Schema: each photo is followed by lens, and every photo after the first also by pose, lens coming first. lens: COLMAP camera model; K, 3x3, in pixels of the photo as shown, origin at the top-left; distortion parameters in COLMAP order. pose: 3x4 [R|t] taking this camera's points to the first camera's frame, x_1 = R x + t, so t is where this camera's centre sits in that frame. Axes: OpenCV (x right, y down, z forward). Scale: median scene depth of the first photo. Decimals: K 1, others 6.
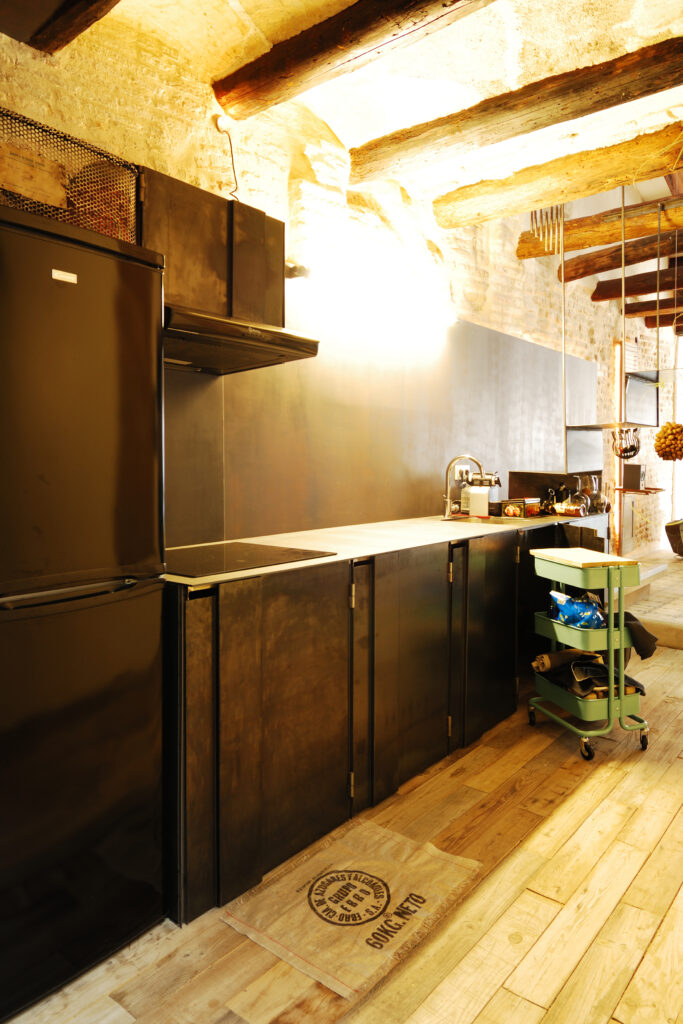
lens RADIAL K [[696.9, 0, 341.5], [0, 696.9, 512.0], [0, 0, 1]] dist [-0.000007, -0.001276]
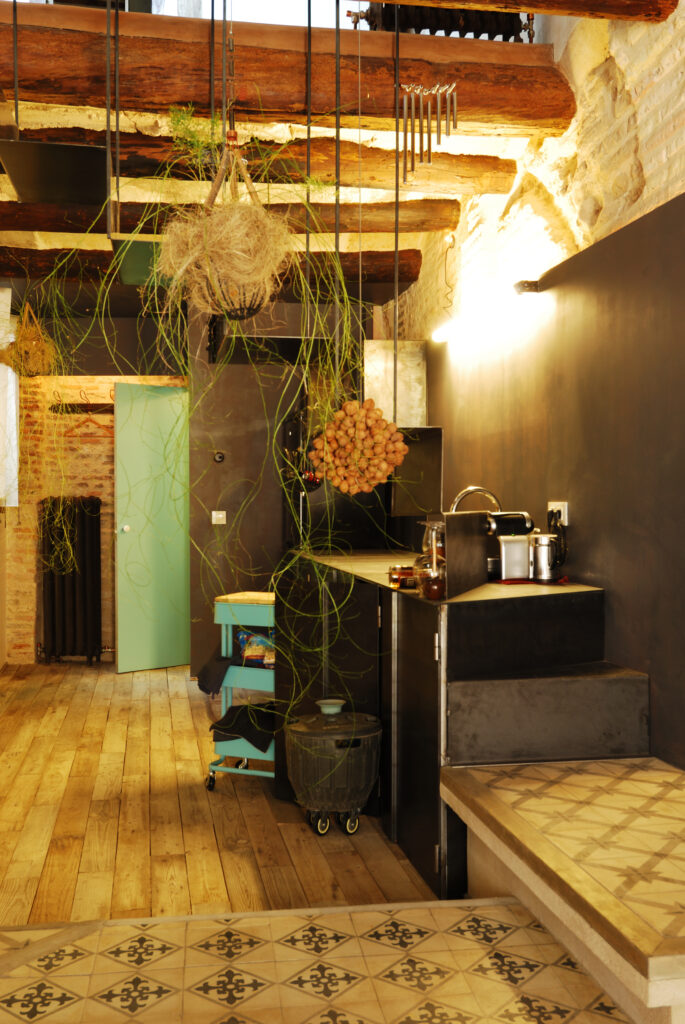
lens RADIAL K [[1053.2, 0, 339.1], [0, 1053.2, 515.1], [0, 0, 1]] dist [0.042269, -0.062078]
pose [[-0.655377, 0.004812, -0.755286, 1.782155], [-0.054660, 0.997056, 0.053781, -0.164573], [0.753321, 0.076531, -0.653185, 2.582350]]
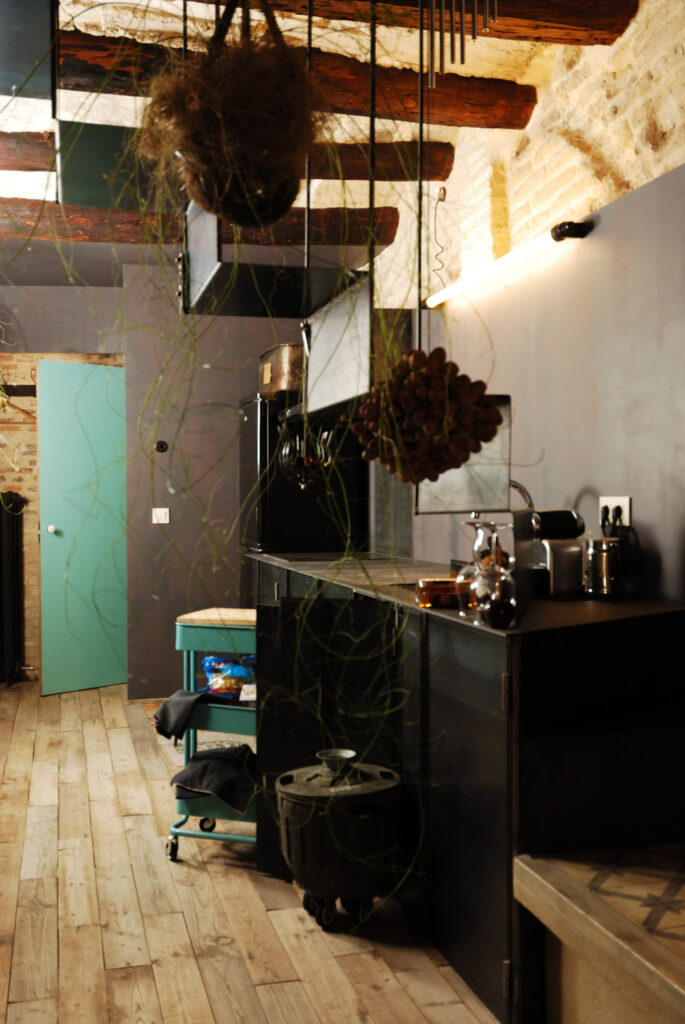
lens RADIAL K [[1053.2, 0, 339.1], [0, 1053.2, 515.1], [0, 0, 1]] dist [0.042269, -0.062078]
pose [[-0.593243, 0.008262, -0.804981, 1.579115], [-0.057632, 0.996946, 0.052705, -0.141456], [0.802958, 0.077660, -0.590954, 2.261879]]
